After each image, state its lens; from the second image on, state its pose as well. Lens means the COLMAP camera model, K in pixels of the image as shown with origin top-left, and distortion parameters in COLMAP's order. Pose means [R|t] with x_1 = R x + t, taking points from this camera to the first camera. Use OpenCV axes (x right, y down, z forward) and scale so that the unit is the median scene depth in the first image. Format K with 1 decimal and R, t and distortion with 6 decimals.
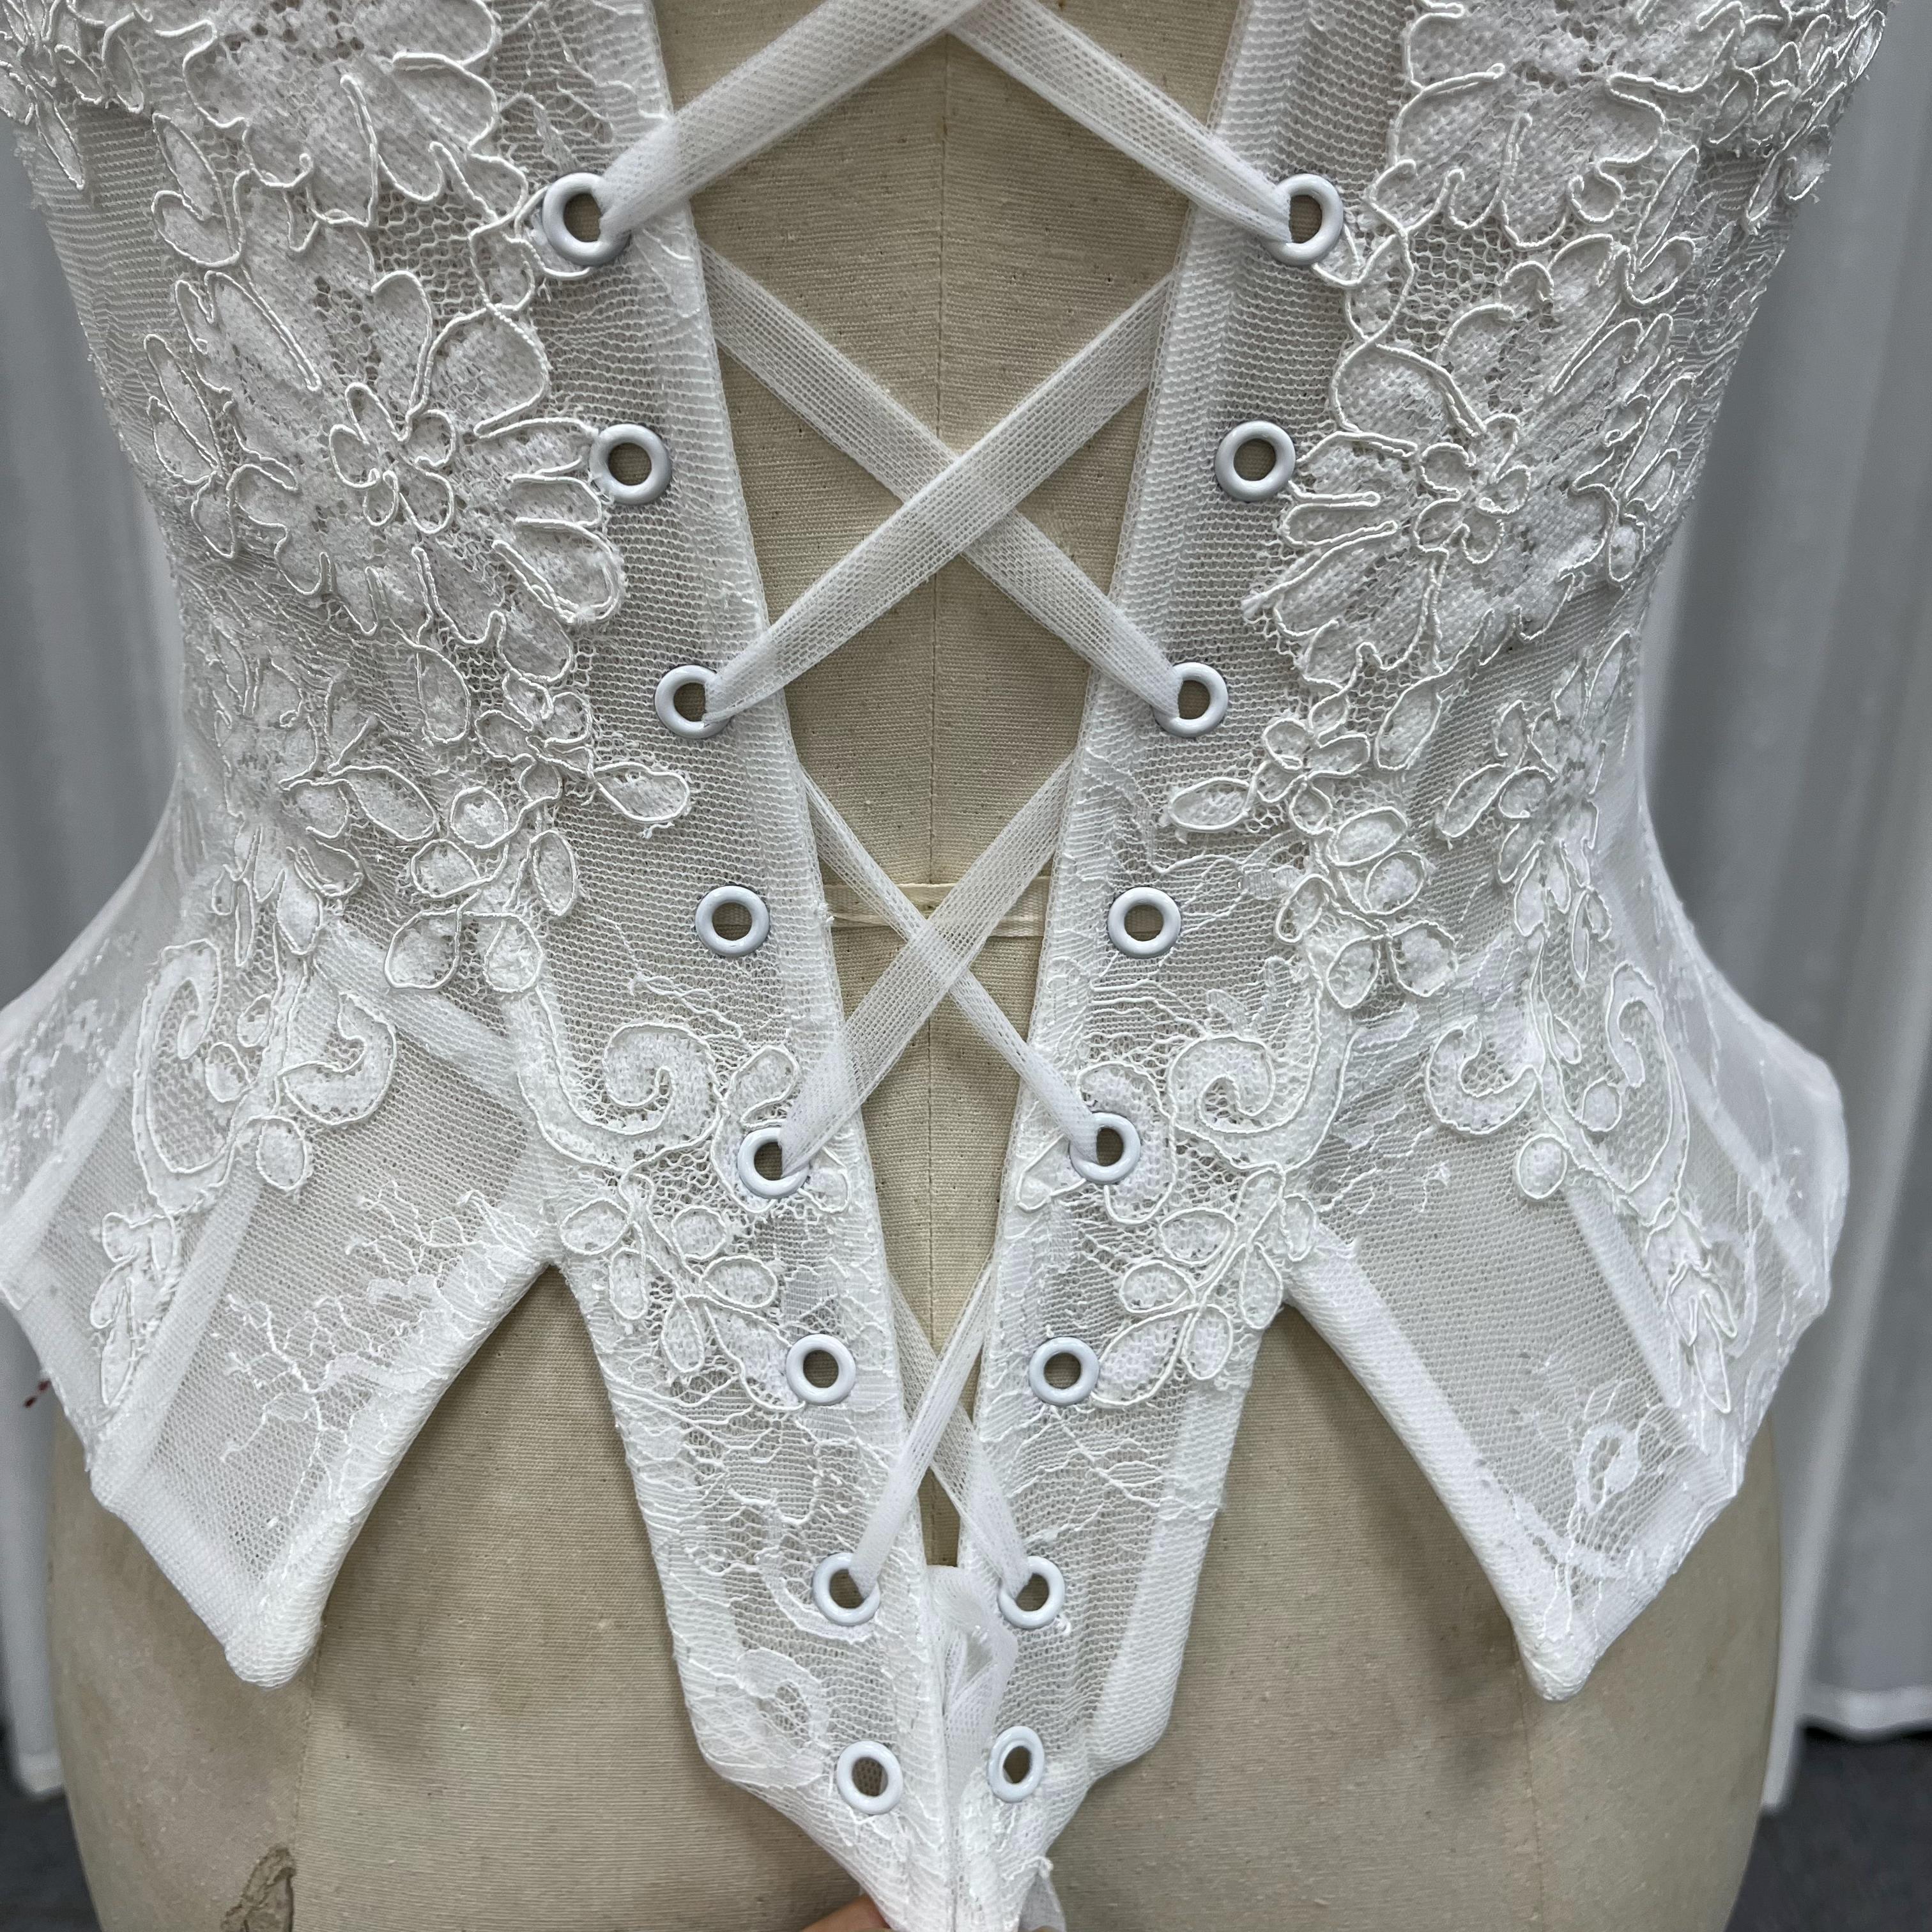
lens RADIAL K [[1972.2, 0, 944.3], [0, 1972.2, 937.3], [0, 0, 1]] dist [0.089330, -0.210127]
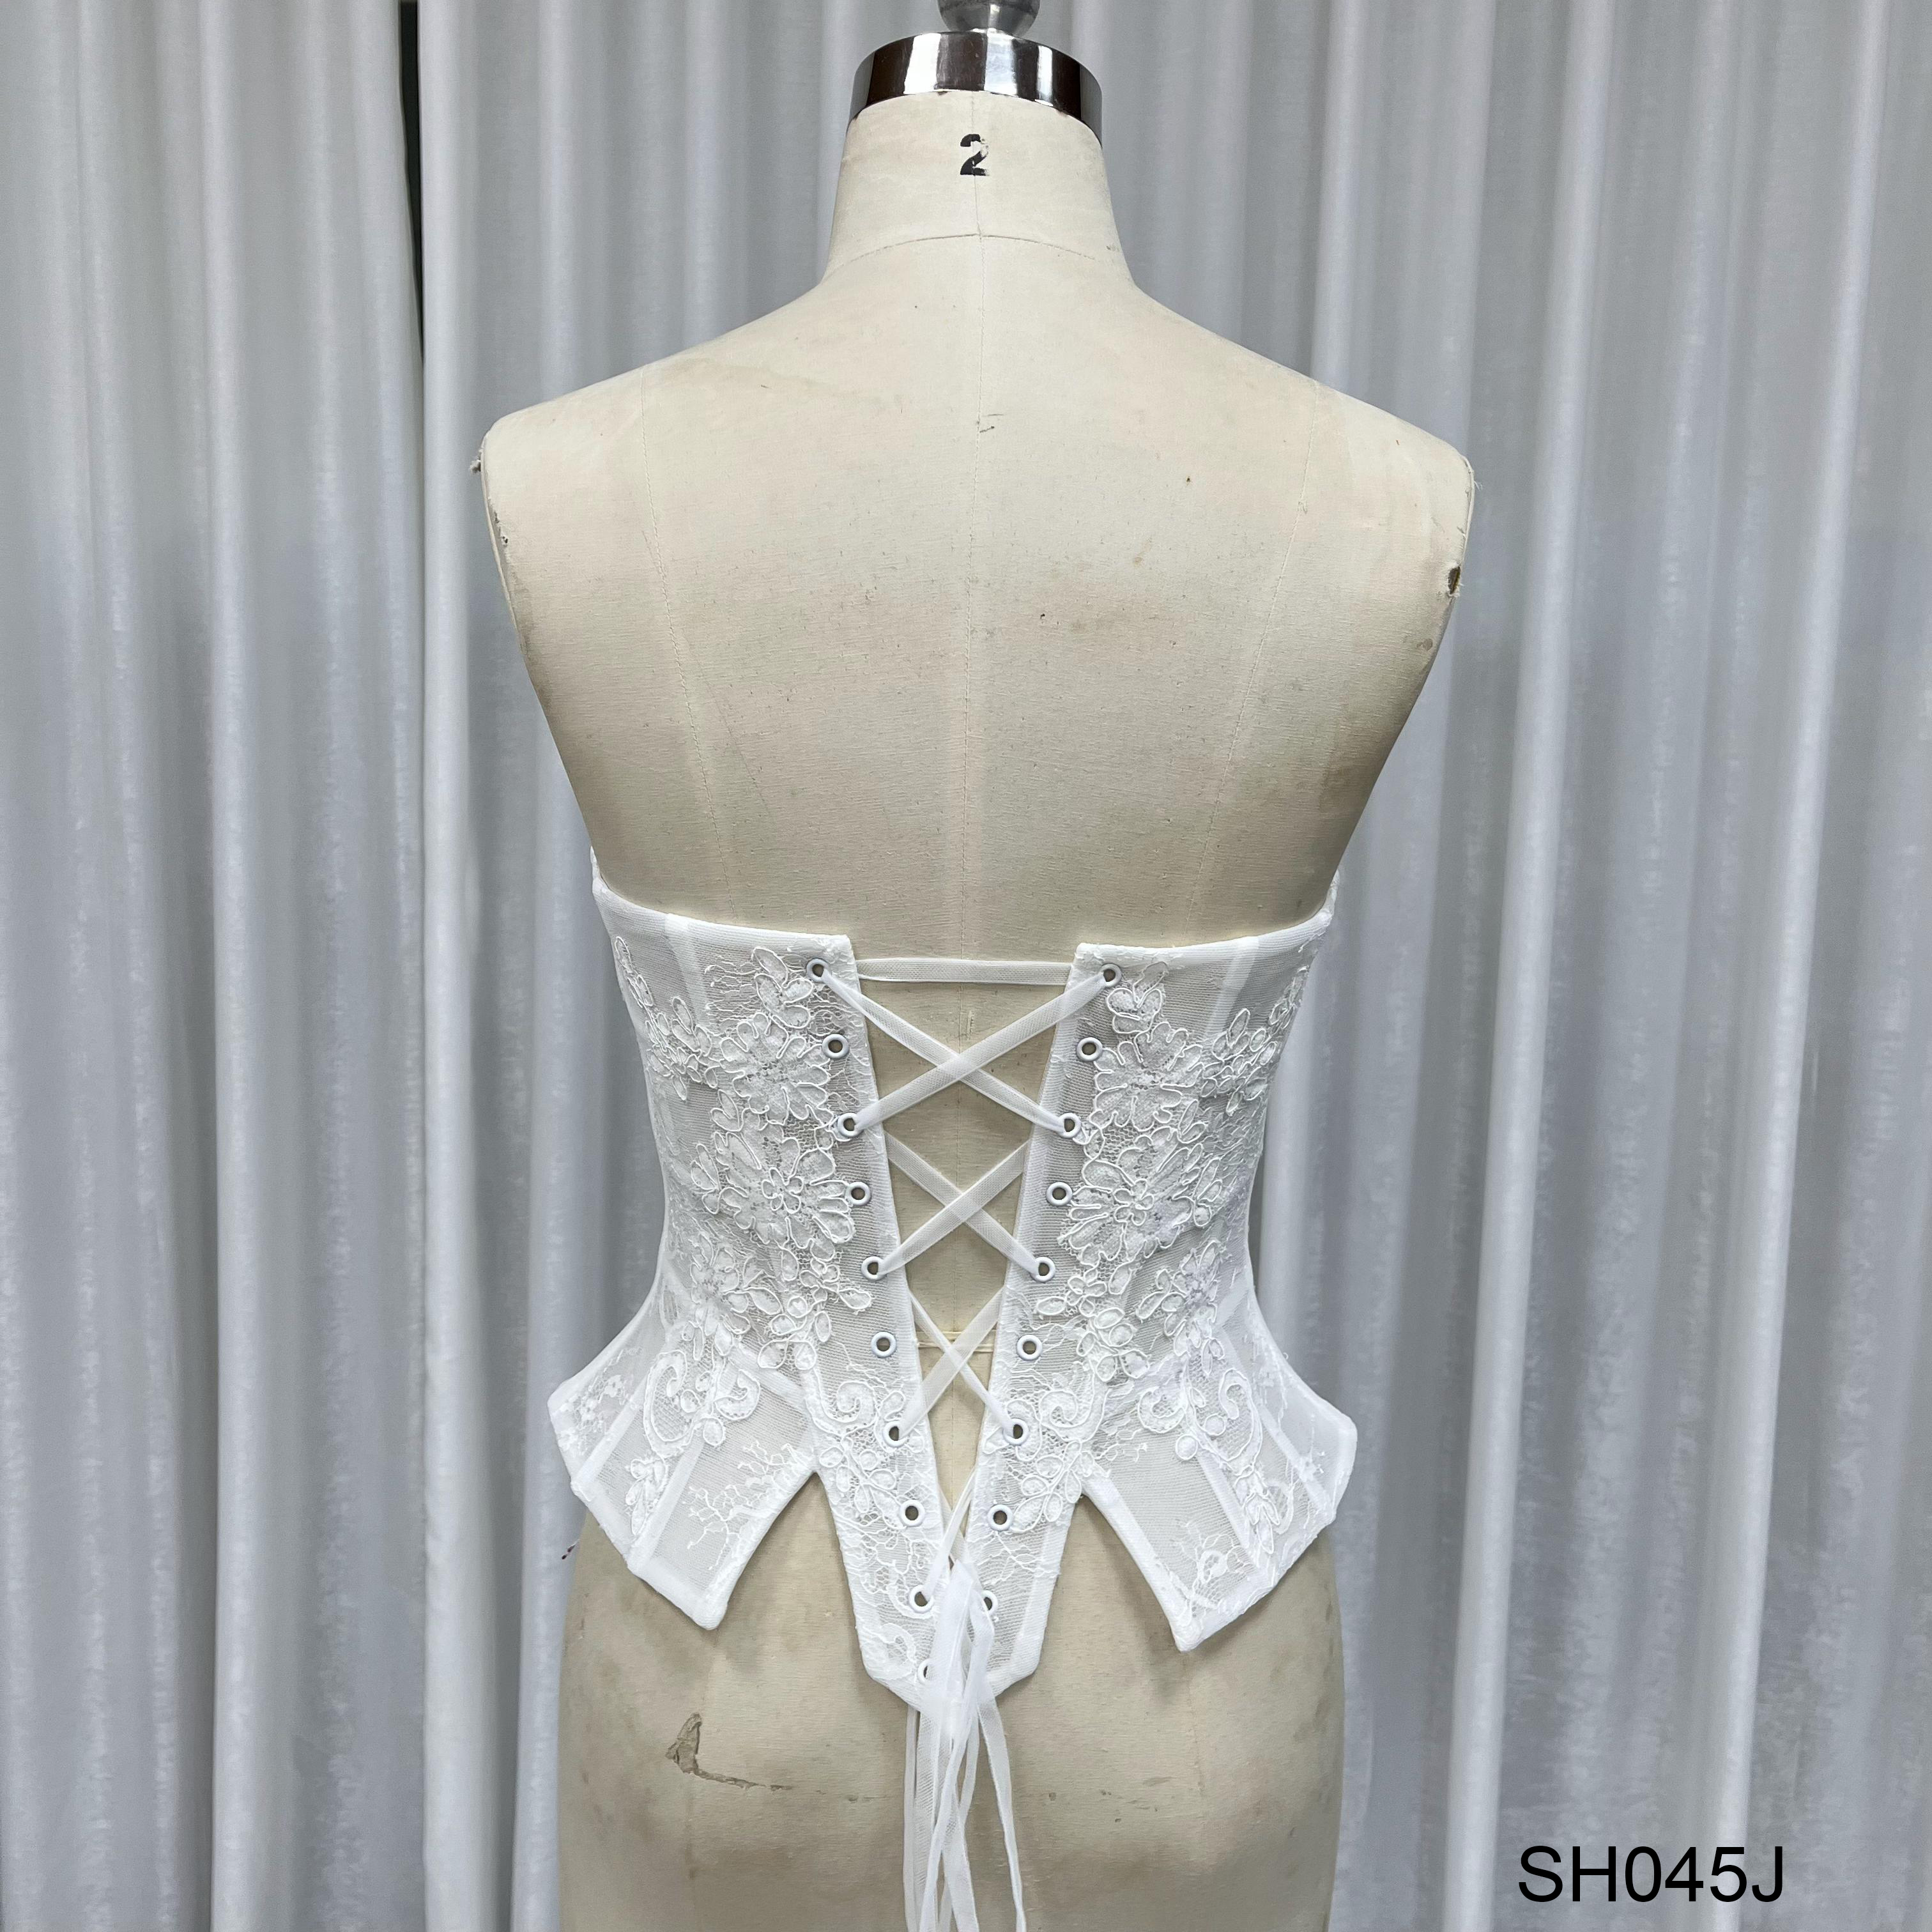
lens RADIAL K [[1943.3, 0, 961.4], [0, 1943.3, 937.0], [0, 0, 1]] dist [0.106962, -0.275719]
pose [[0.999450, 0.009398, -0.031800, 0.087157], [-0.016164, 0.975420, -0.219762, 0.034477], [0.028953, 0.220155, 0.975035, -1.848338]]
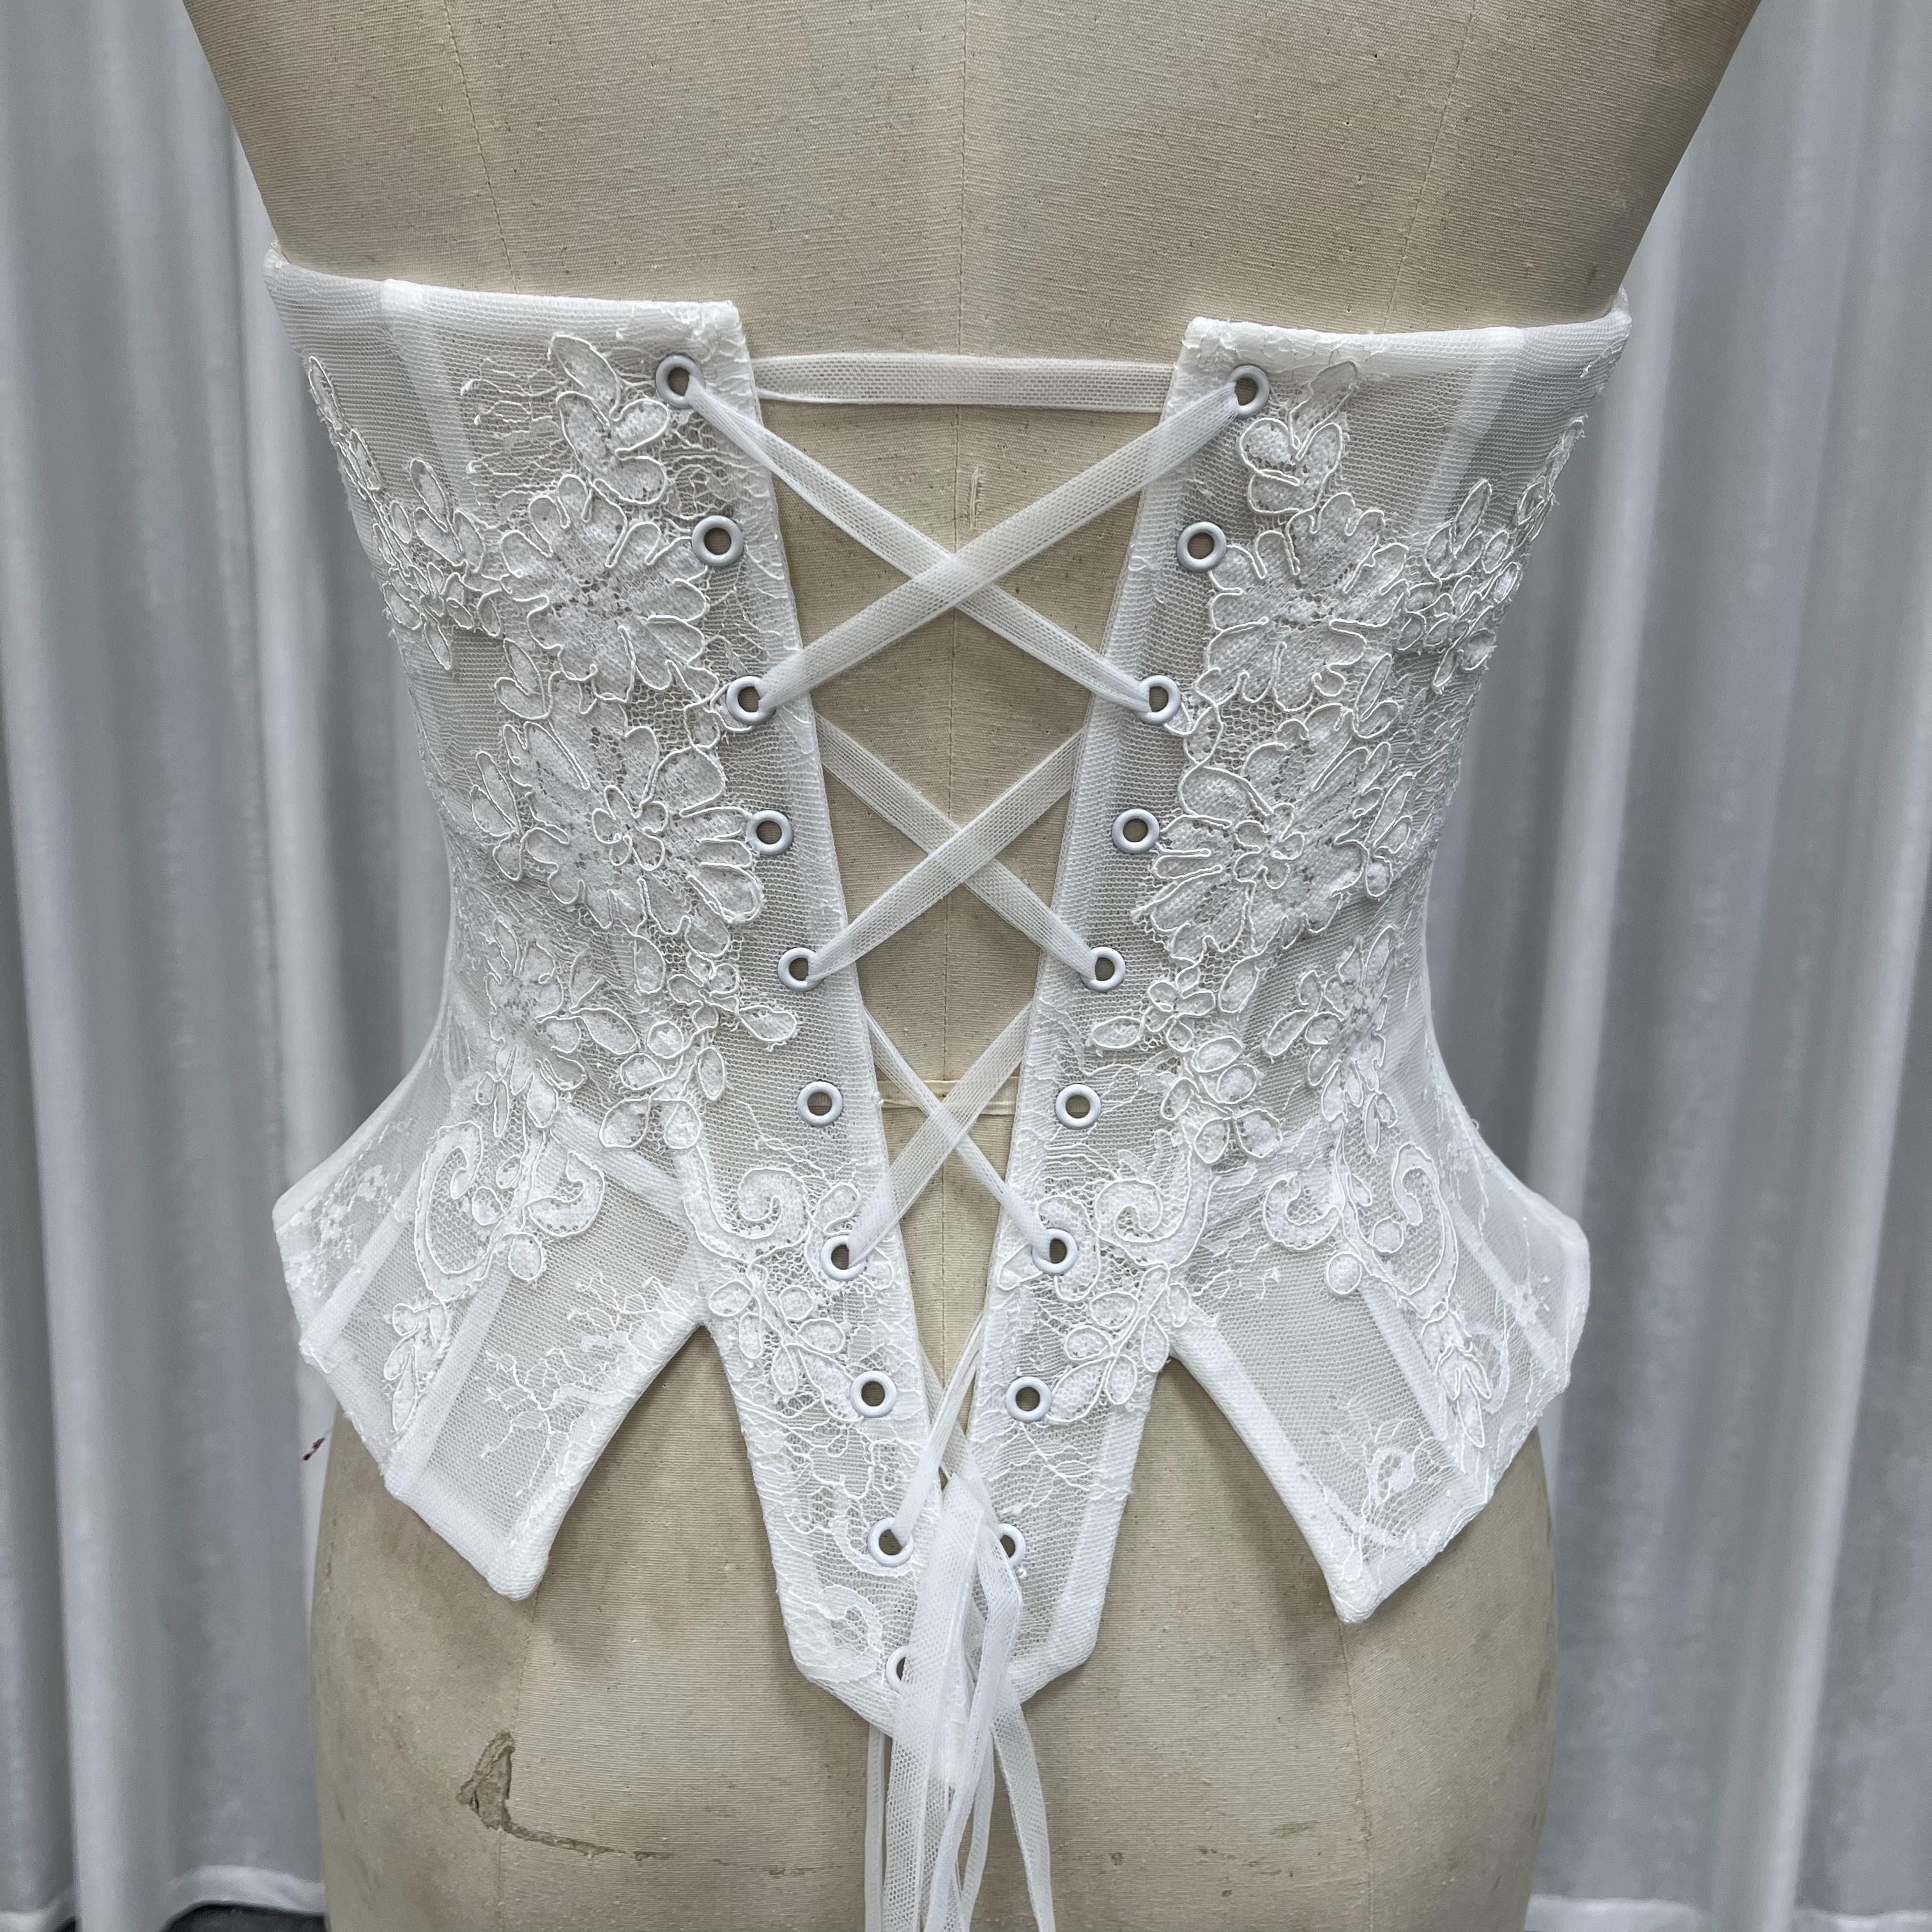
lens RADIAL K [[1956.0, 0, 950.6], [0, 1956.0, 952.5], [0, 0, 1]] dist [0.121339, -0.299922]
pose [[0.999938, 0.004230, -0.010288, 0.014167], [-0.005419, 0.992953, -0.118388, 0.056759], [0.009714, 0.118437, 0.992914, -0.589599]]
